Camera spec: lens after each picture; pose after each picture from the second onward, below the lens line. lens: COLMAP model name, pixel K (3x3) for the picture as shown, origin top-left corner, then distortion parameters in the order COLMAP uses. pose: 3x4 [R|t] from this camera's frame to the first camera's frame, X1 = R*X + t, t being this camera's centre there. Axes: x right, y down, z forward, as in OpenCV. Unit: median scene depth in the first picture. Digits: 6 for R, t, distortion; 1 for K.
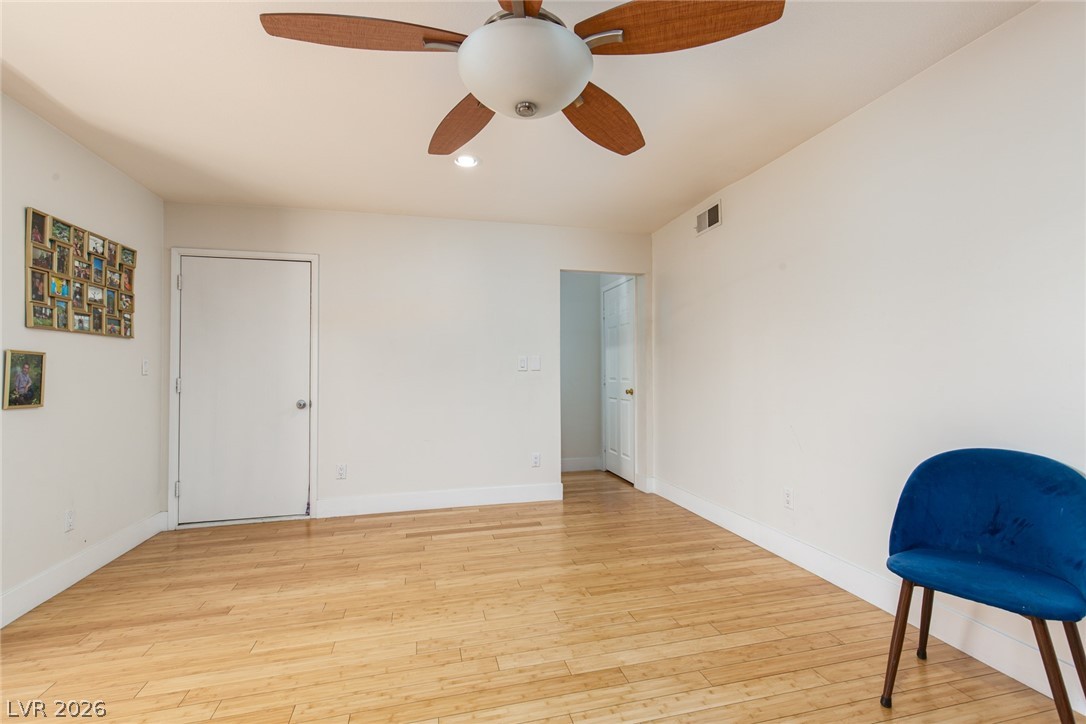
lens RADIAL K [[494.1, 0, 554.1], [0, 494.1, 364.5], [0, 0, 1]] dist [0.001625, -0.001964]
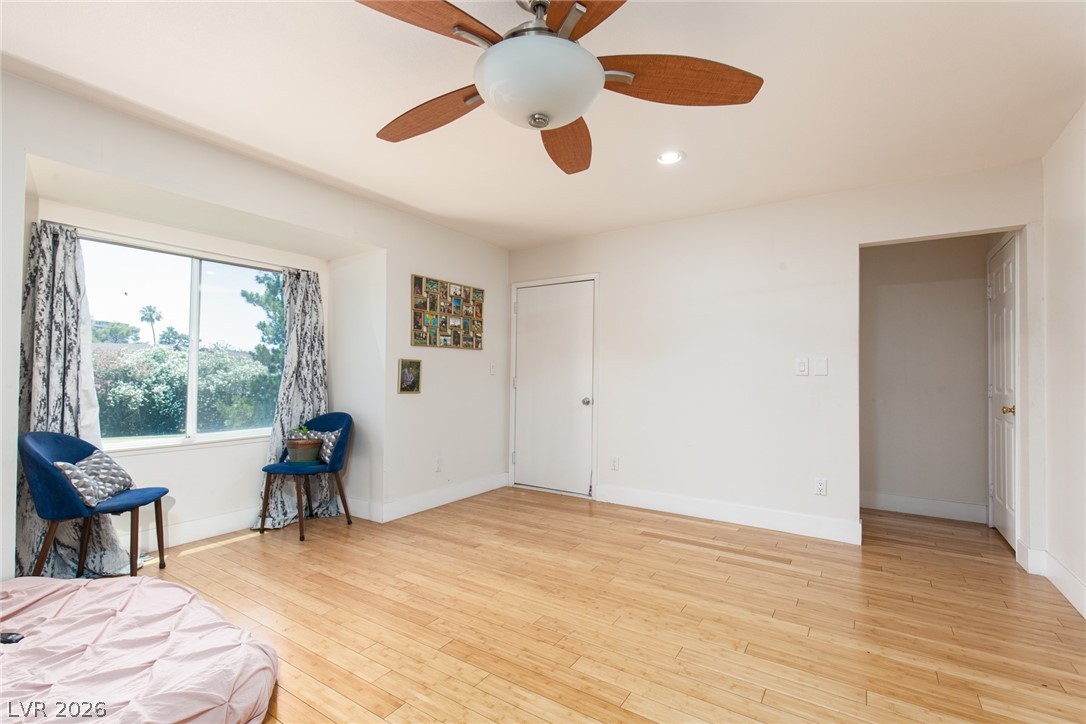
lens RADIAL K [[494.1, 0, 537.1], [0, 494.1, 361.3], [0, 0, 1]] dist [0.001625, -0.001964]
pose [[0.655970, -0.008474, -0.754740, 0.442858], [-0.001223, 0.999924, -0.012290, -0.000479], [0.754786, 0.008984, 0.655909, 0.195688]]
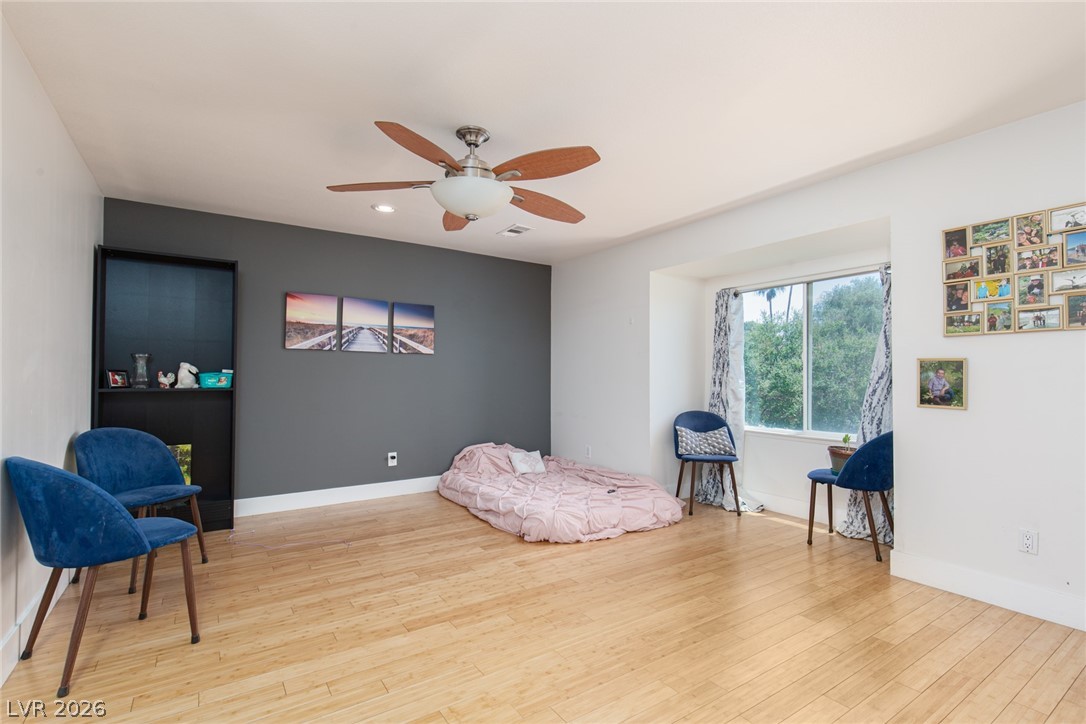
lens RADIAL K [[494.1, 0, 540.4], [0, 494.1, 366.6], [0, 0, 1]] dist [0.001625, -0.001964]
pose [[-0.947100, -0.002126, -0.320930, 0.153744], [0.008228, 0.999488, -0.030904, 0.017940], [0.320832, -0.031910, -0.946599, 1.602566]]
